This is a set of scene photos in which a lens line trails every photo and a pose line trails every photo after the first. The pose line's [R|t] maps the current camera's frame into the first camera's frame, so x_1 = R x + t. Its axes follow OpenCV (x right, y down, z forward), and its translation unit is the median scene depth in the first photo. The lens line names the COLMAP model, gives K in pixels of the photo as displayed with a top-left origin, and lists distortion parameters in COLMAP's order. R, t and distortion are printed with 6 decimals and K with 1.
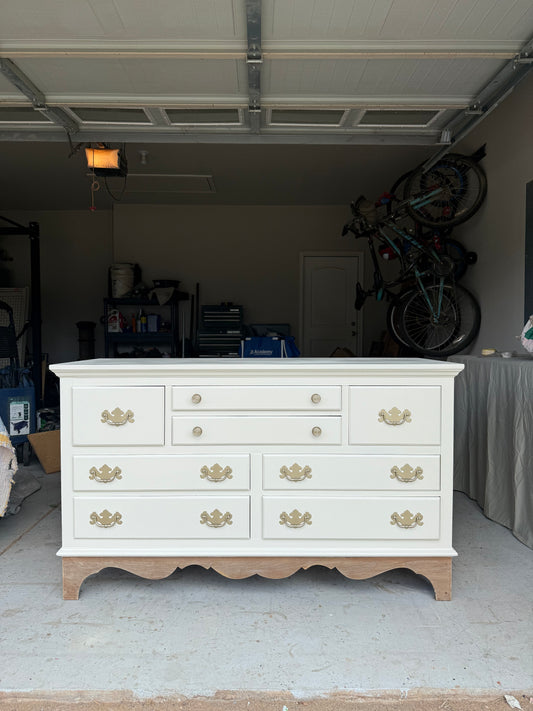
lens RADIAL K [[498.8, 0, 263.4], [0, 498.8, 361.8], [0, 0, 1]] dist [0.026391, -0.031043]
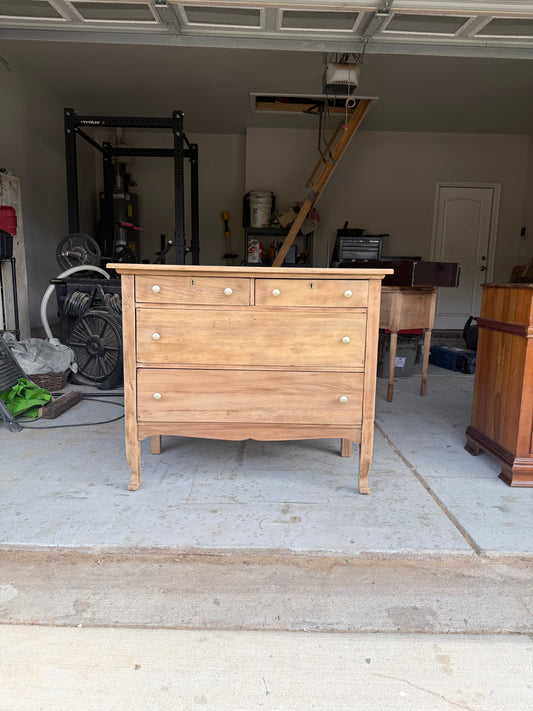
lens RADIAL K [[498.8, 0, 265.9], [0, 498.8, 361.1], [0, 0, 1]] dist [0.026391, -0.031043]
pose [[0.999780, 0.015719, 0.013923, -0.575611], [-0.017212, 0.993264, 0.114589, 0.044644], [-0.012028, -0.114803, 0.993315, -0.028727]]
